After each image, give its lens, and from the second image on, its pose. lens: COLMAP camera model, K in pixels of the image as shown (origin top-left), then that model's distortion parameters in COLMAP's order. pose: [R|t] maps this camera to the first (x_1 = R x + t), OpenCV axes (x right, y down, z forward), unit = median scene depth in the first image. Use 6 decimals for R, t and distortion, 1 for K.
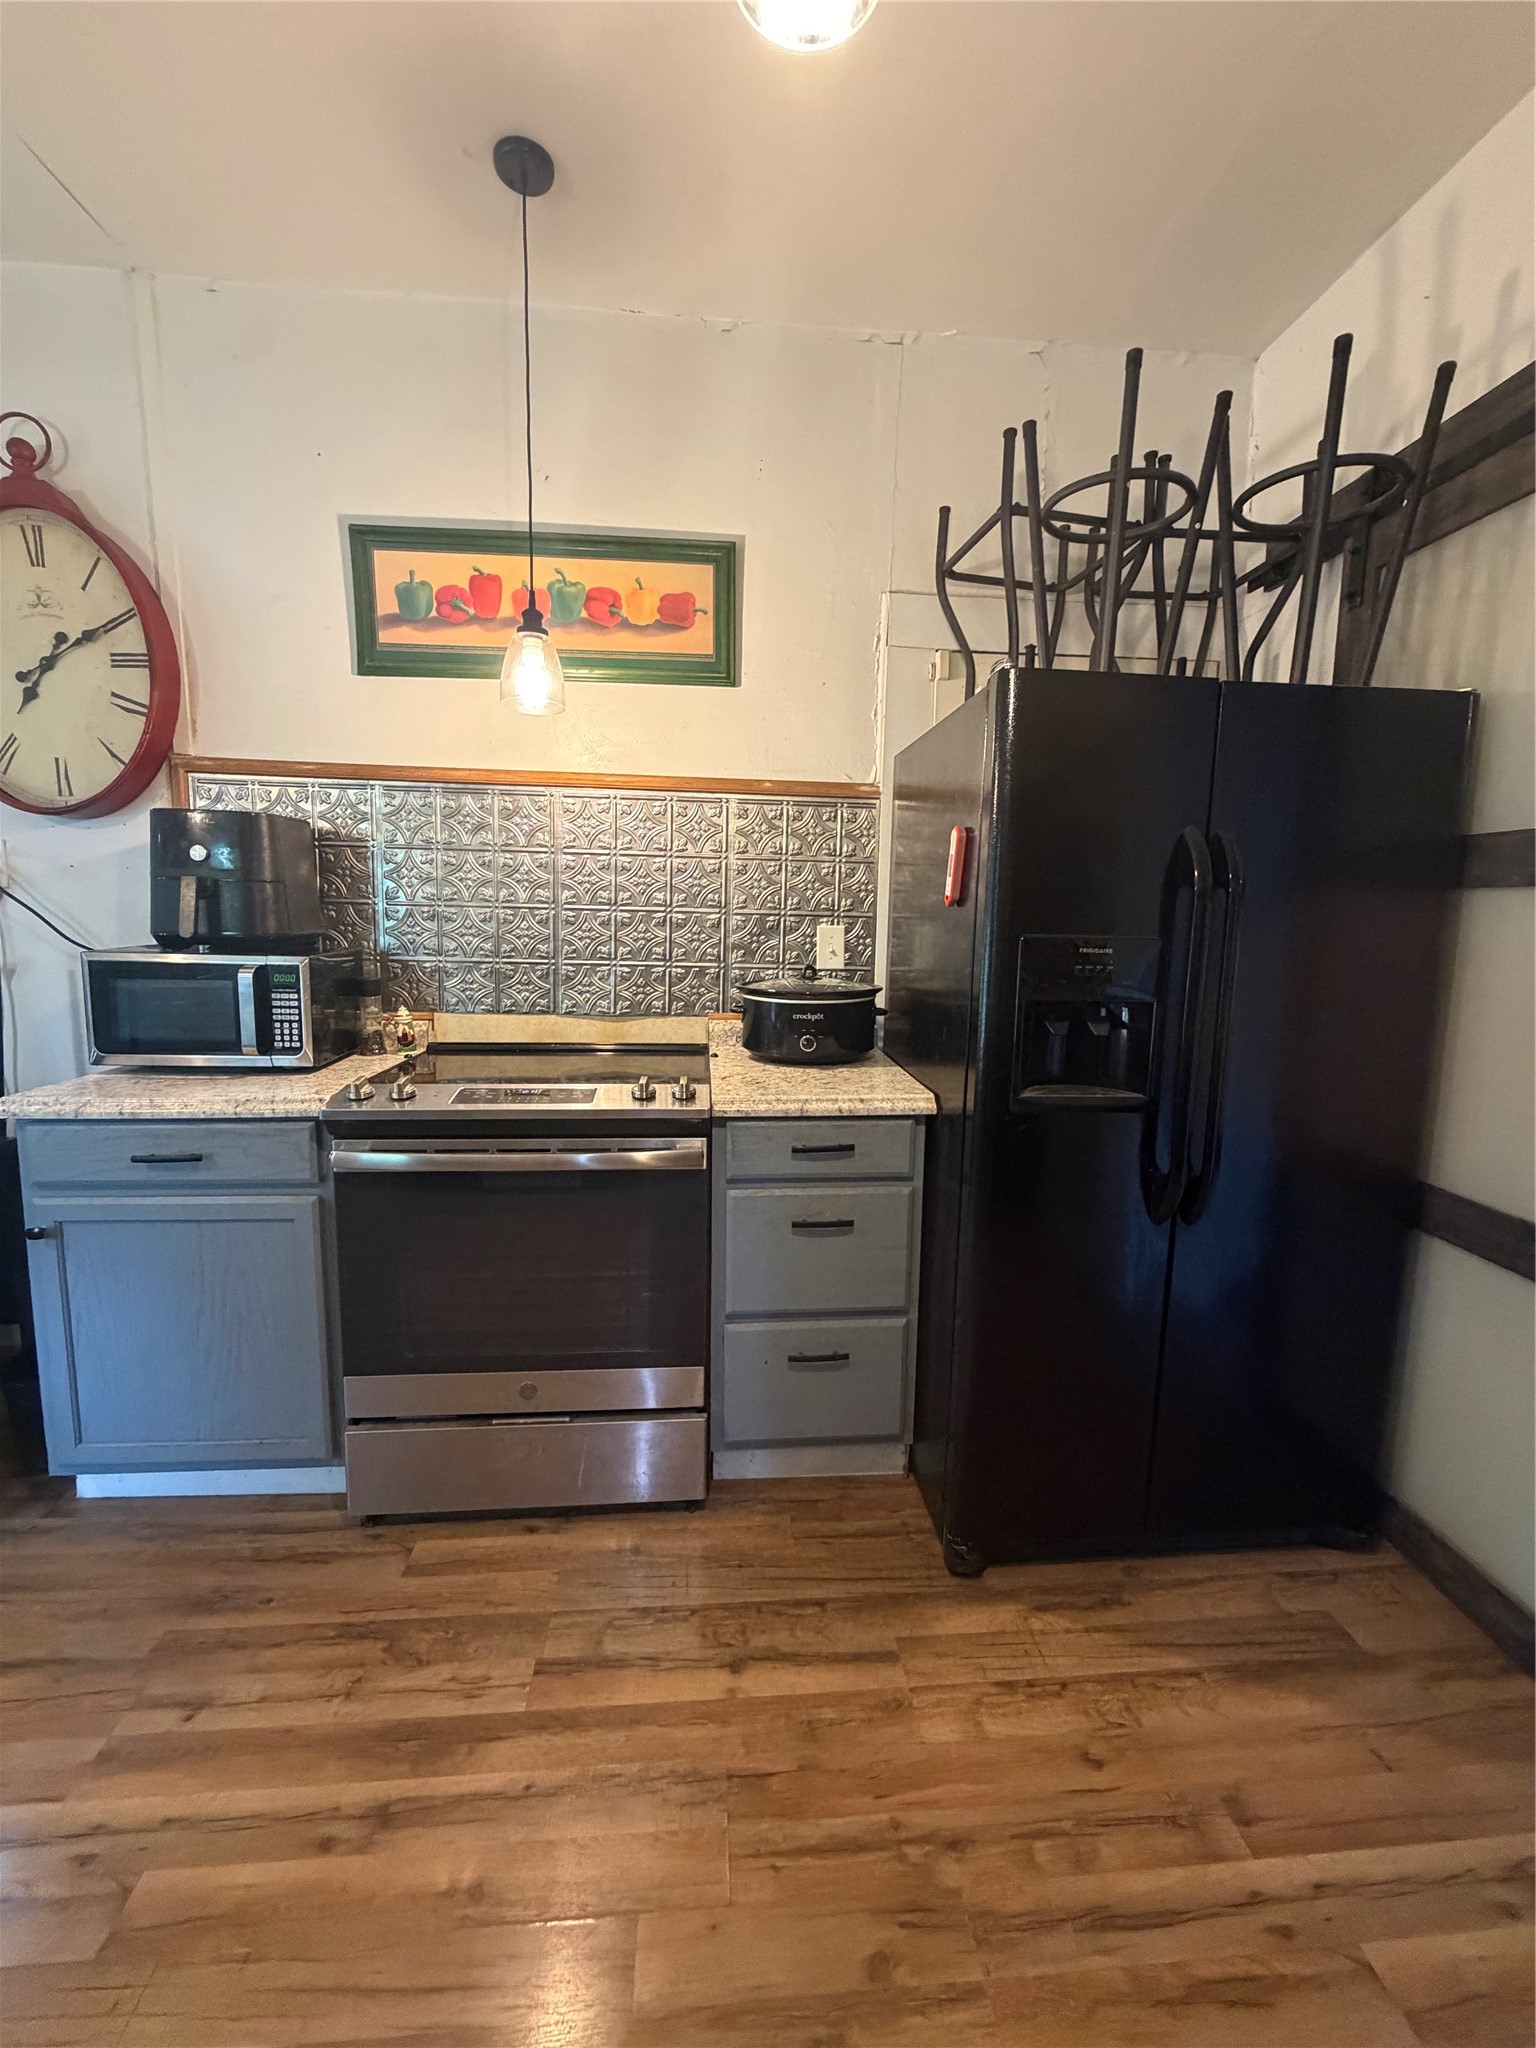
lens RADIAL K [[818.3, 0, 767.6], [0, 818.3, 1013.5], [0, 0, 1]] dist [-0.001070, 0.000486]
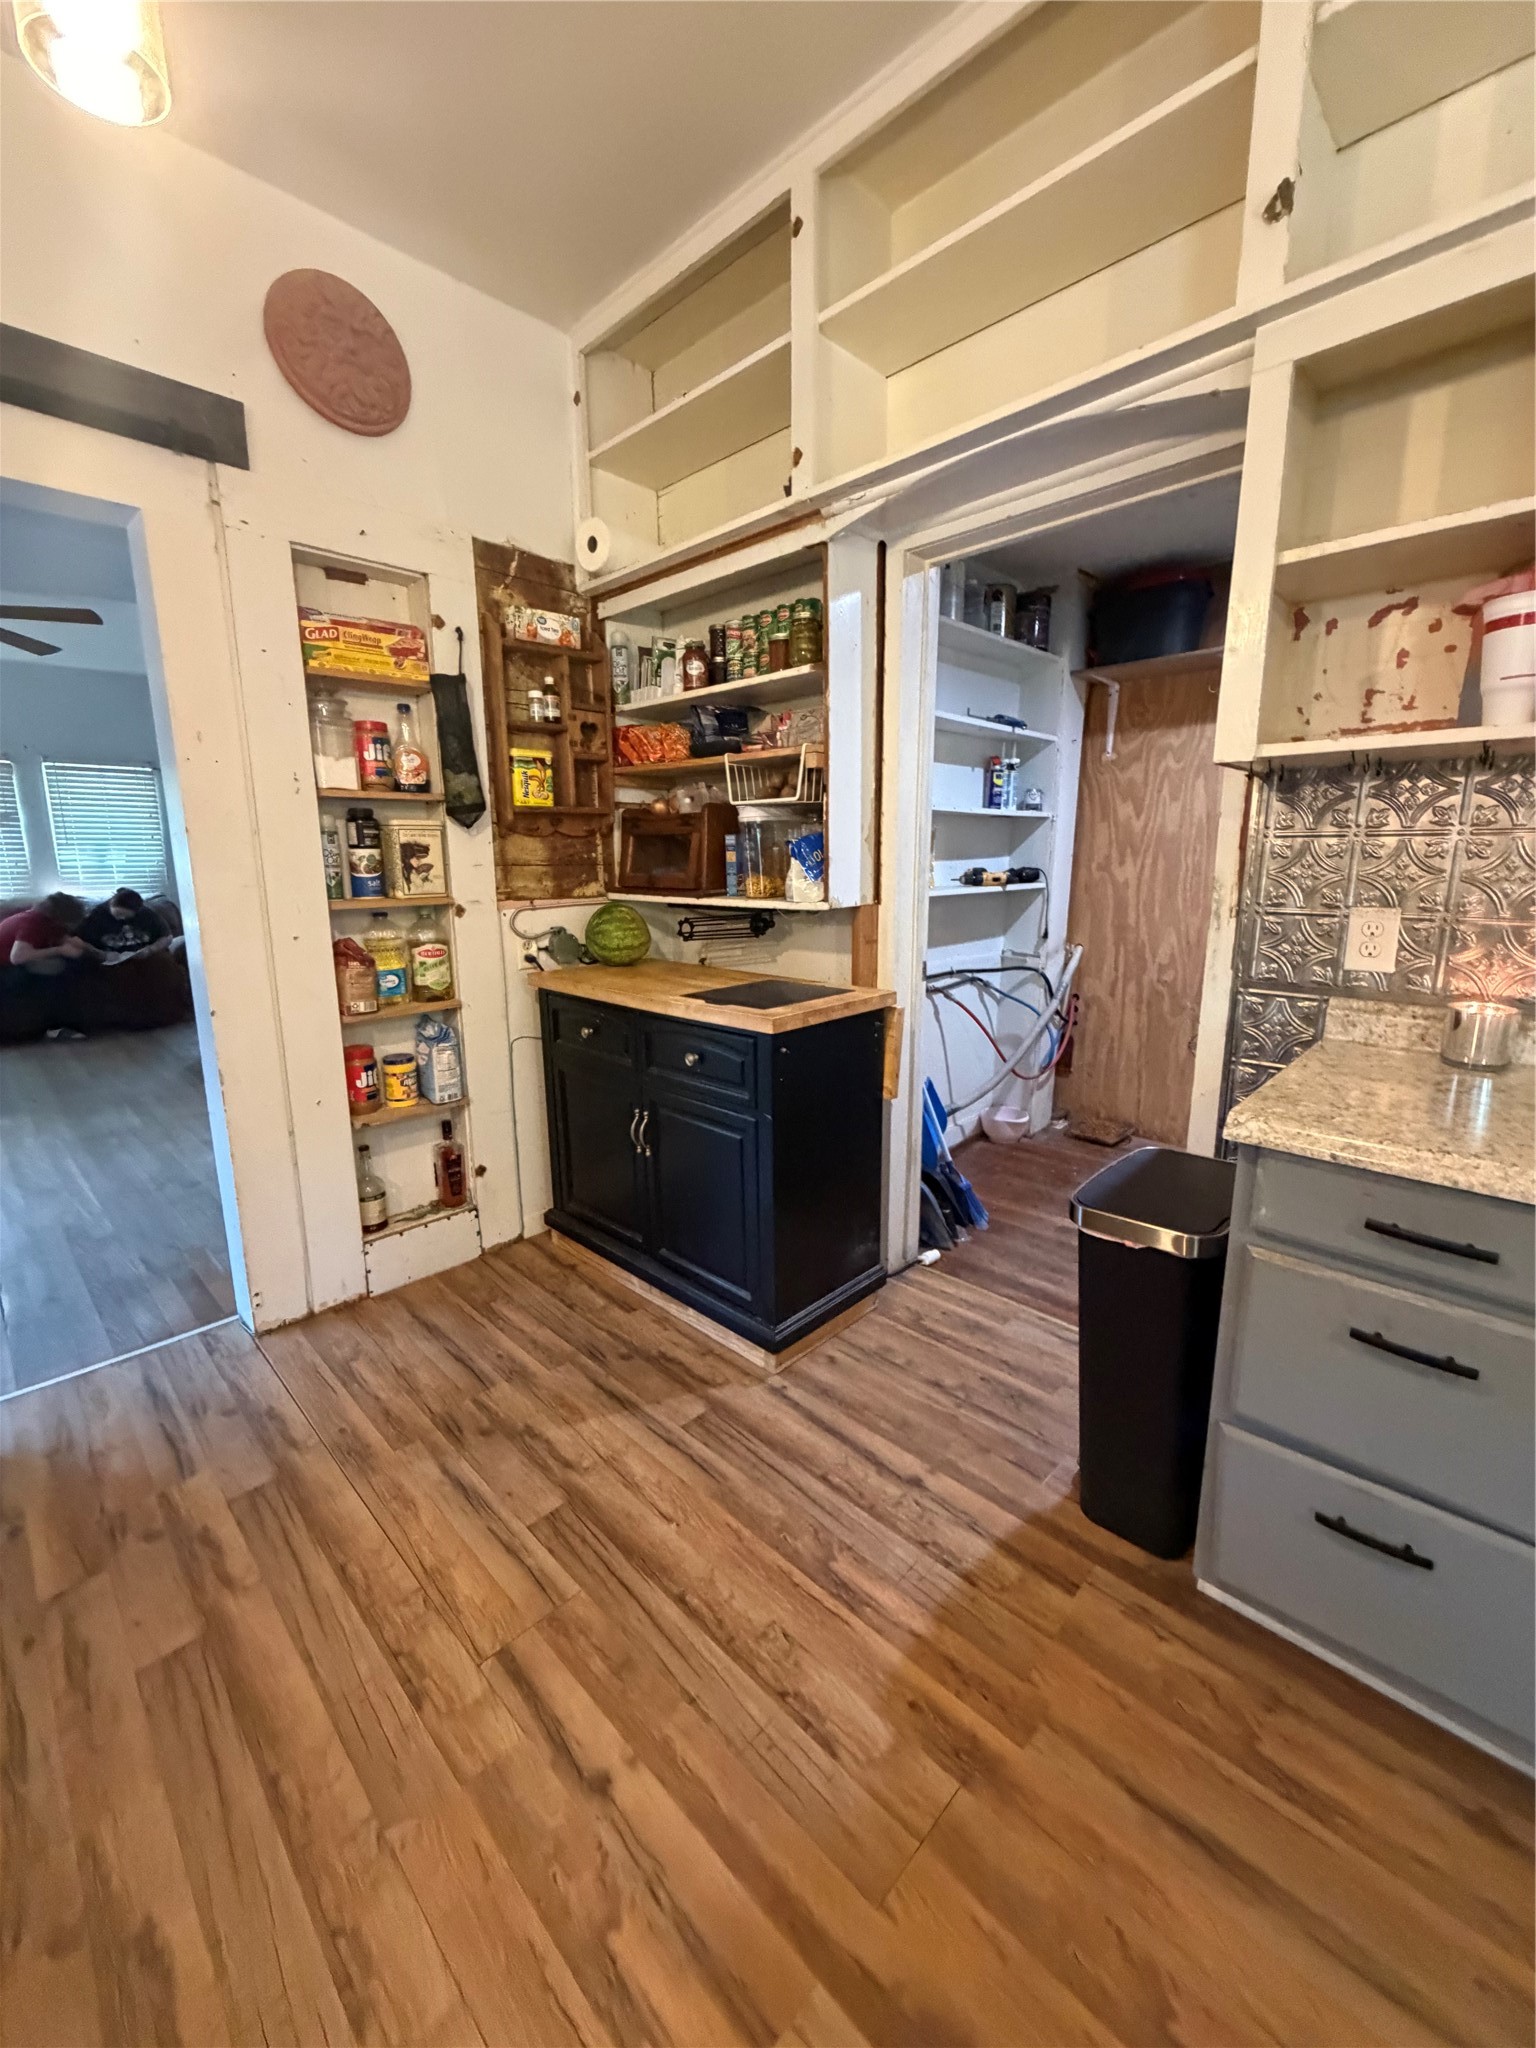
lens RADIAL K [[818.3, 0, 769.8], [0, 818.3, 1015.7], [0, 0, 1]] dist [-0.001070, 0.000486]
pose [[-0.654106, -0.154099, 0.740539, -0.696169], [0.103859, 0.951458, 0.289726, -0.025855], [-0.749239, 0.266423, -0.606350, 0.511129]]
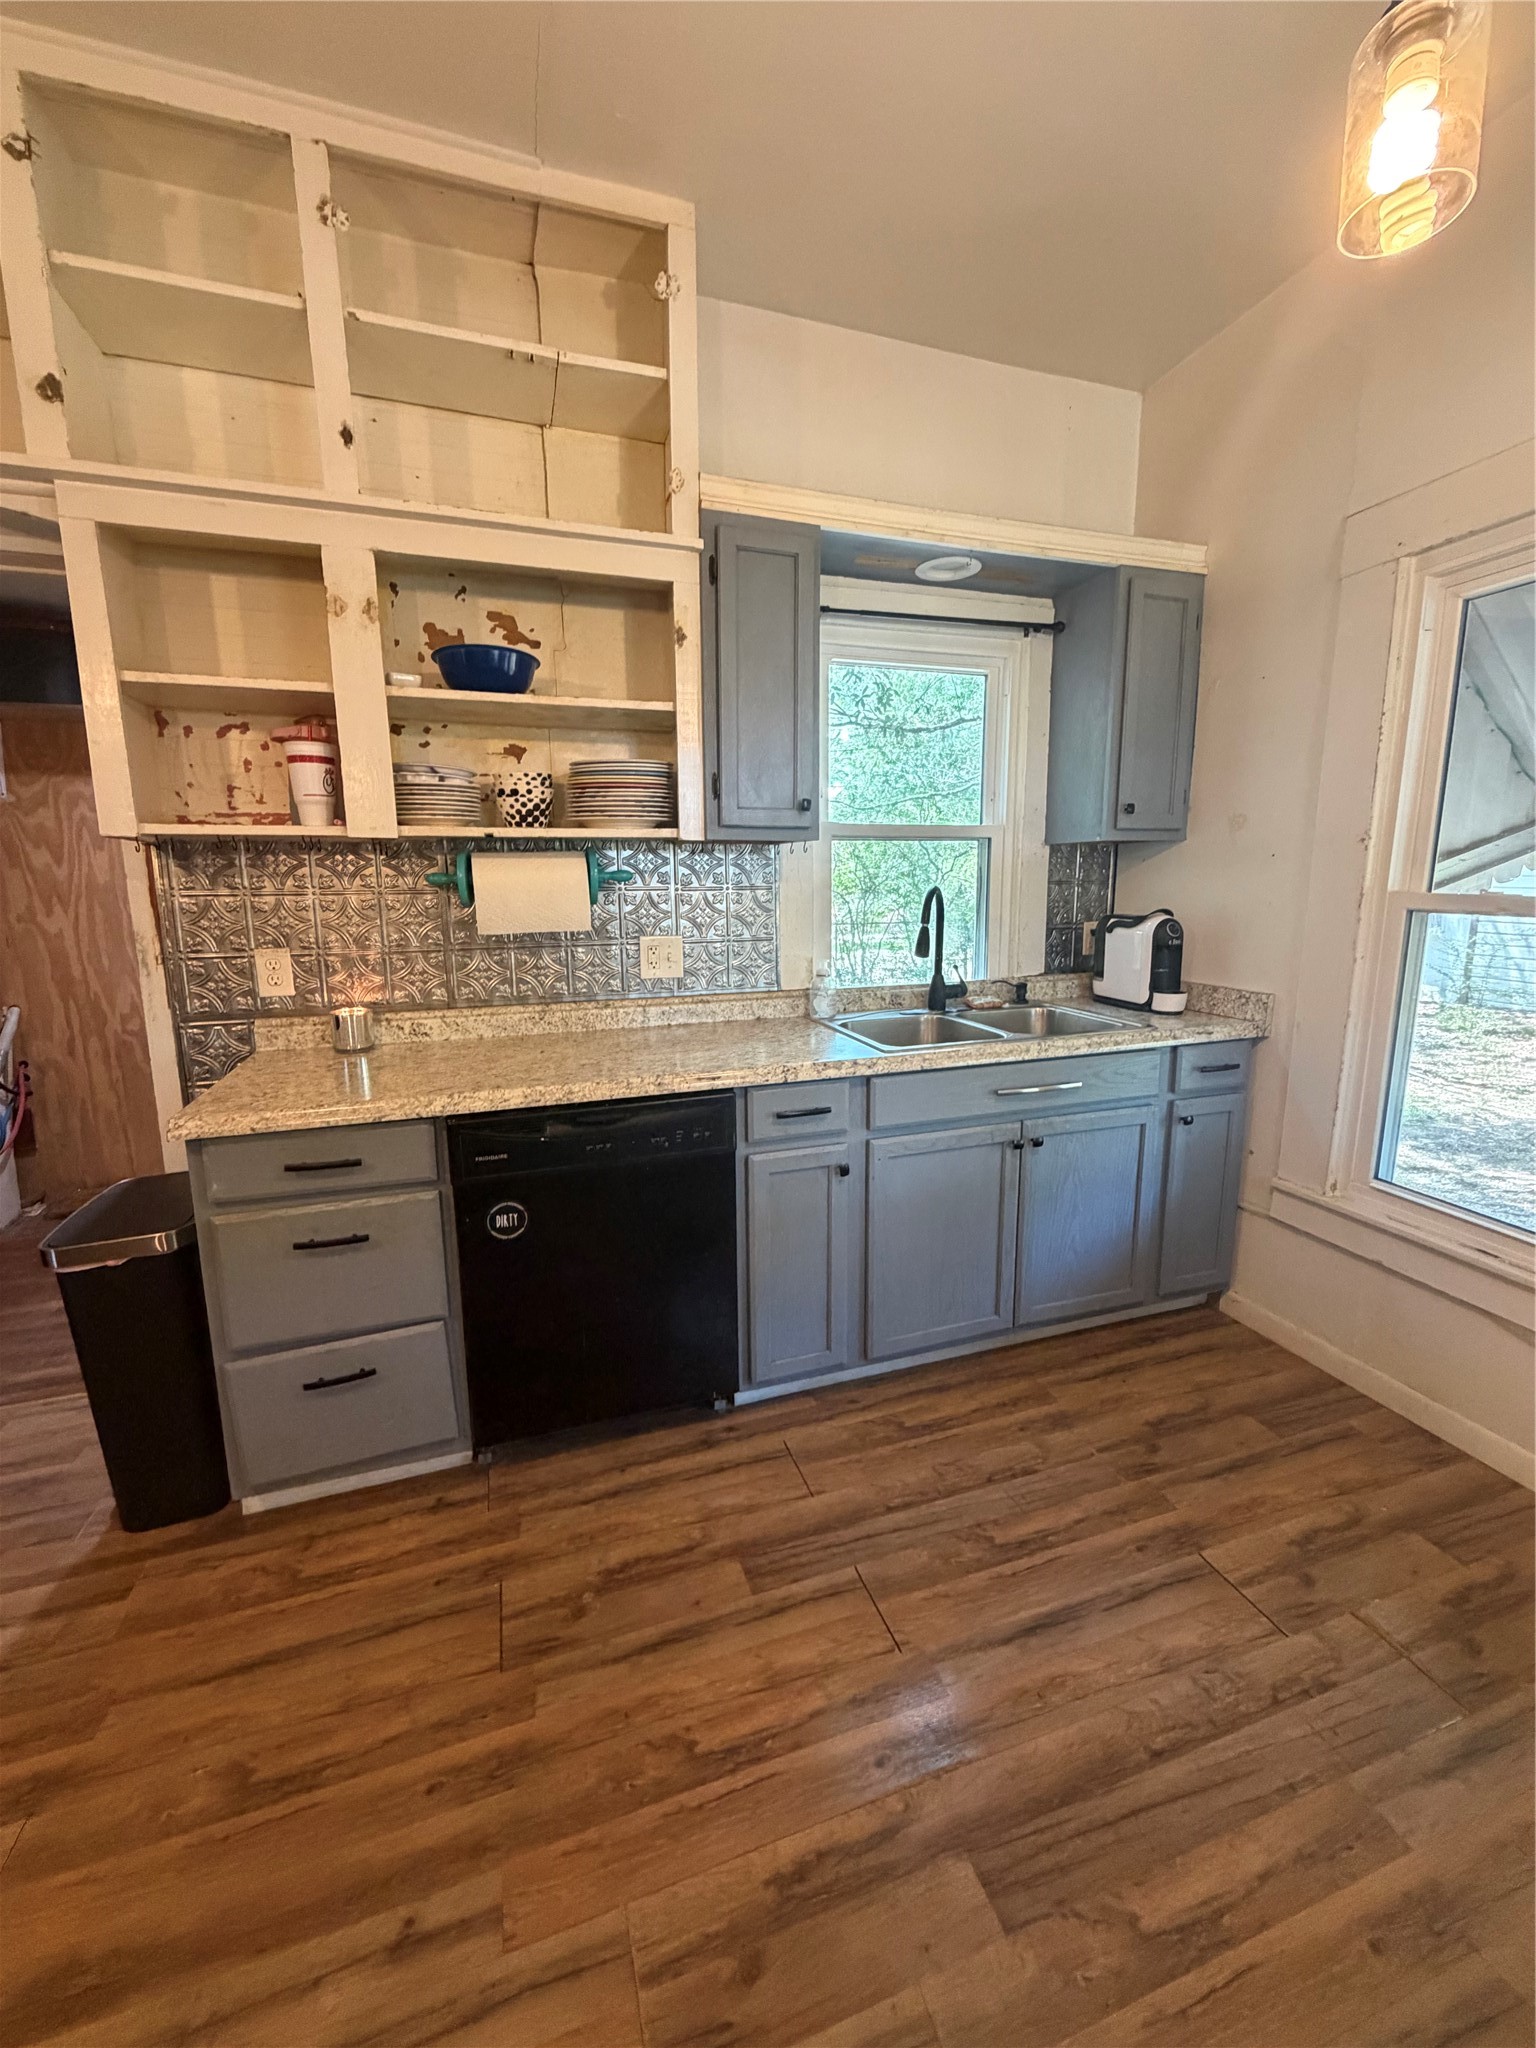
lens RADIAL K [[818.3, 0, 771.8], [0, 818.3, 1015.0], [0, 0, 1]] dist [-0.001070, 0.000486]
pose [[-0.970201, 0.036719, -0.239502, -0.907245], [-0.034838, 0.957040, 0.287855, -0.100373], [0.239783, 0.287621, -0.927242, 0.804878]]
